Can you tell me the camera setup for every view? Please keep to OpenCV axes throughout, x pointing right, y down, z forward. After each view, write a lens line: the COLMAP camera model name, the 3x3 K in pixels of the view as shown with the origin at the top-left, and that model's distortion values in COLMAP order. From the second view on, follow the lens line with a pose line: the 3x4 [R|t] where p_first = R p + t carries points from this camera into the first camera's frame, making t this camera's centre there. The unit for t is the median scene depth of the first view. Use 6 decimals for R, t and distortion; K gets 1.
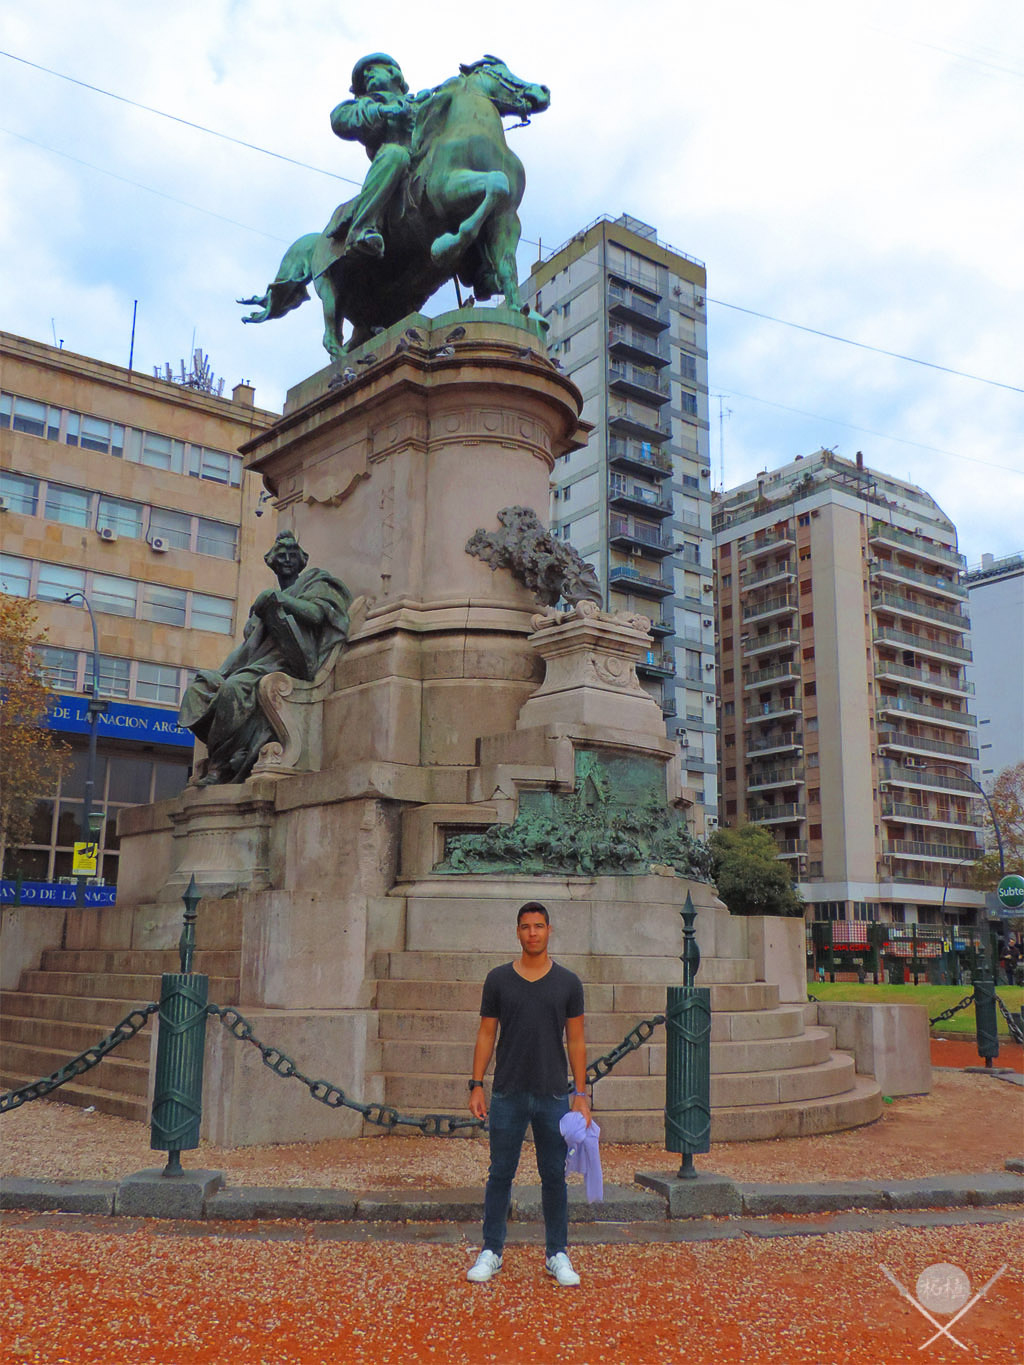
lens RADIAL K [[1335.5, 0, 512.0], [0, 1335.5, 682.5], [0, 0, 1]] dist [-0.010170, -0.005366]
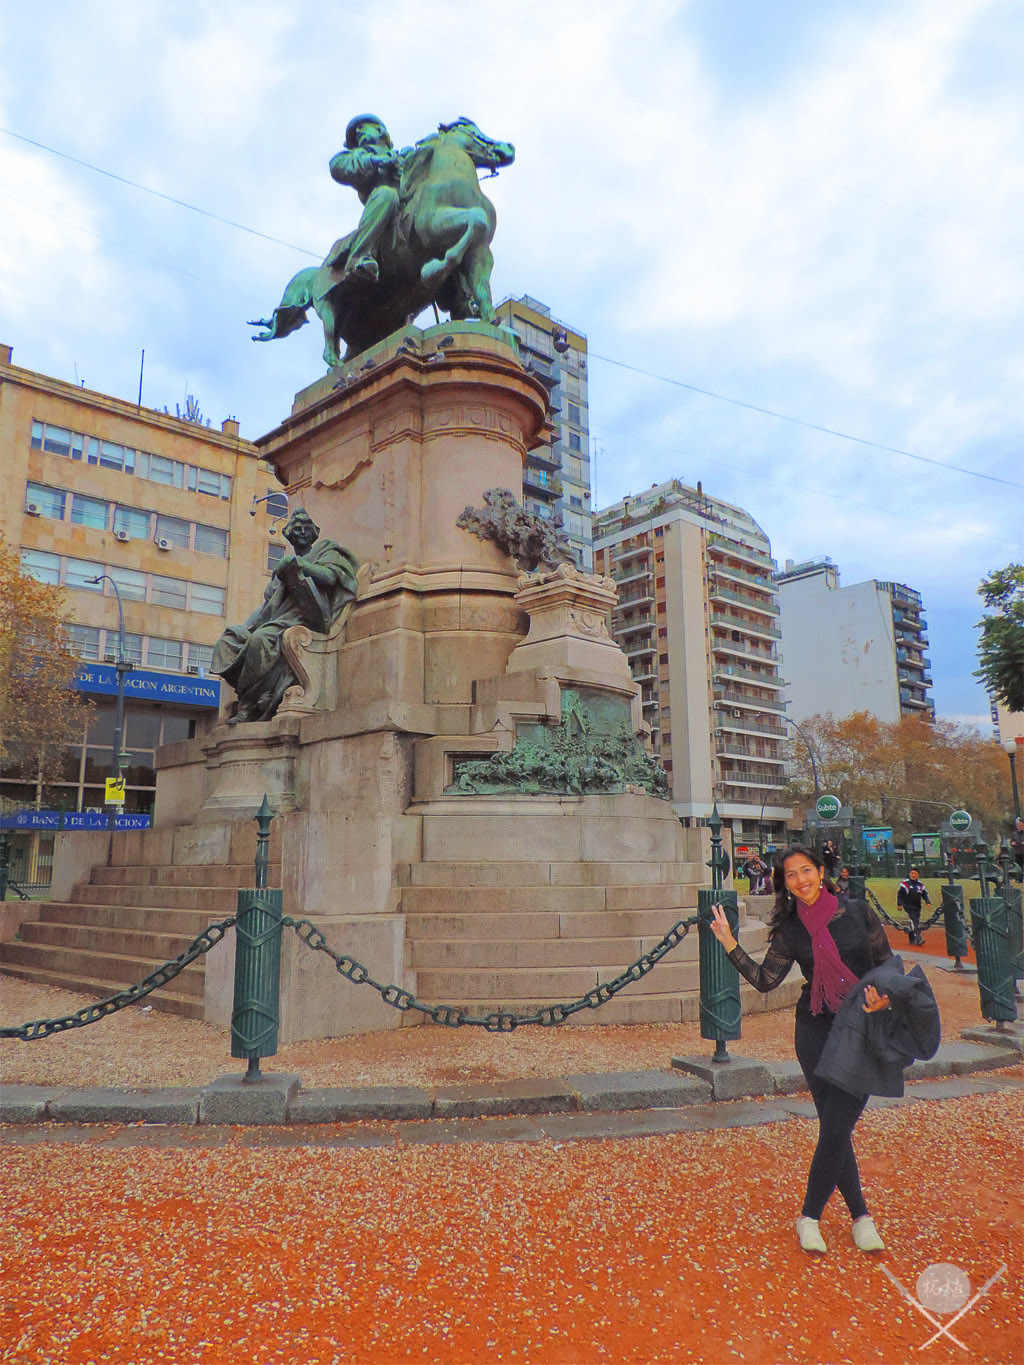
lens RADIAL K [[991.3, 0, 512.0], [0, 991.3, 682.5], [0, 0, 1]] dist [-0.008568, 0.000226]
pose [[0.996205, -0.004084, 0.086945, -0.061271], [0.002047, 0.999722, 0.023498, 0.020469], [-0.087017, -0.023231, 0.995936, 0.112301]]
